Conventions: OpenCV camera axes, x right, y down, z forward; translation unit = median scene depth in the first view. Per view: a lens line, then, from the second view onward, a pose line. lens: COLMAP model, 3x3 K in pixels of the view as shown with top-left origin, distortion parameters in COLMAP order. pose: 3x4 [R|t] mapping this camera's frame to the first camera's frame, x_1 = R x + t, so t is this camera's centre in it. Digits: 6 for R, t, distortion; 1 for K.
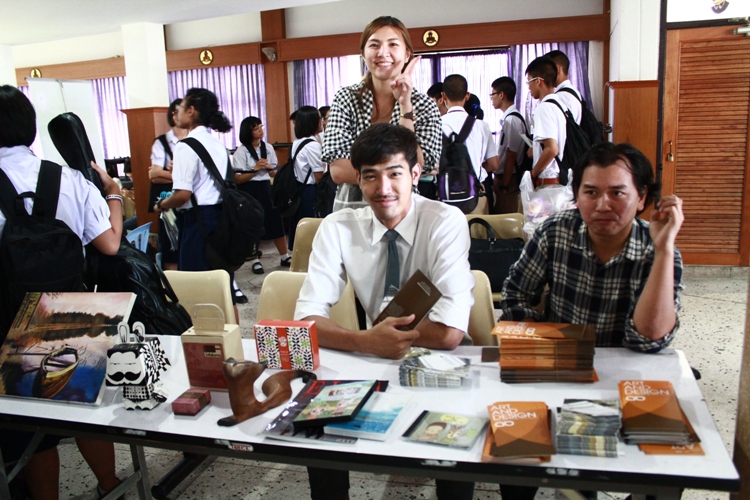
lens RADIAL K [[616.6, 0, 378.7], [0, 616.6, 252.1], [0, 0, 1]] dist [-0.160678, 0.133063]
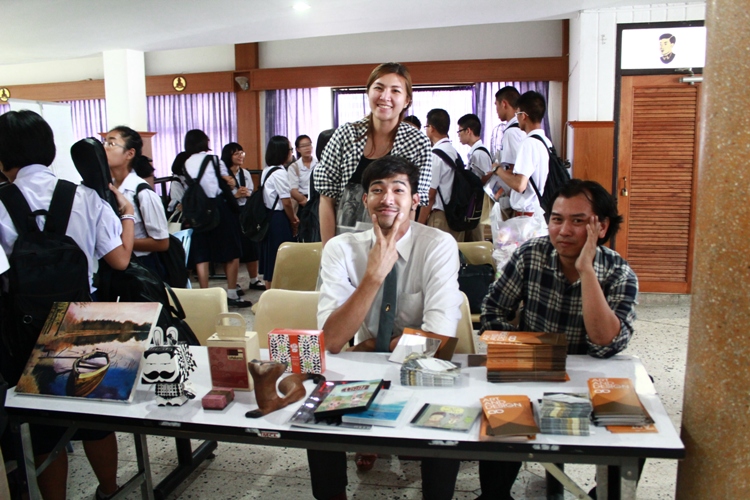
lens RADIAL K [[616.6, 0, 378.7], [0, 616.6, 252.1], [0, 0, 1]] dist [-0.160678, 0.133063]
pose [[0.997413, 0.018148, 0.069561, -0.079636], [-0.014917, 0.998798, -0.046686, 0.019269], [-0.070325, 0.045528, 0.996485, -0.138557]]
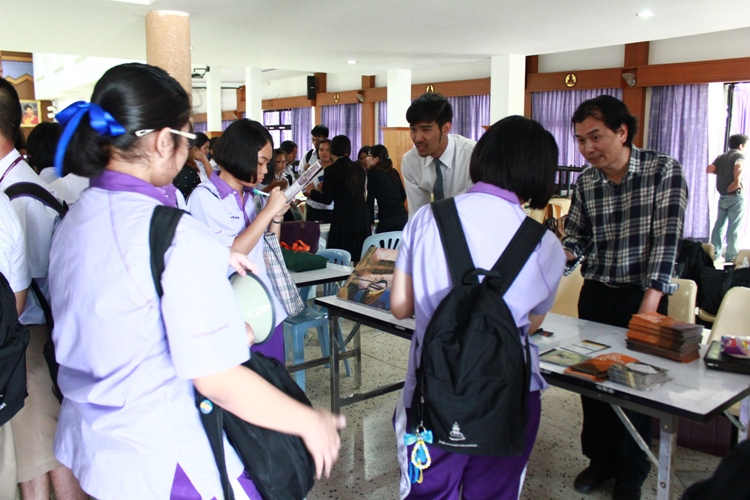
lens RADIAL K [[616.6, 0, 378.7], [0, 616.6, 252.1], [0, 0, 1]] dist [-0.160678, 0.133063]
pose [[0.820331, 0.147709, -0.552485, 0.399228], [-0.156533, 0.987170, 0.031504, 0.027981], [0.550050, 0.060638, 0.832927, -0.446199]]
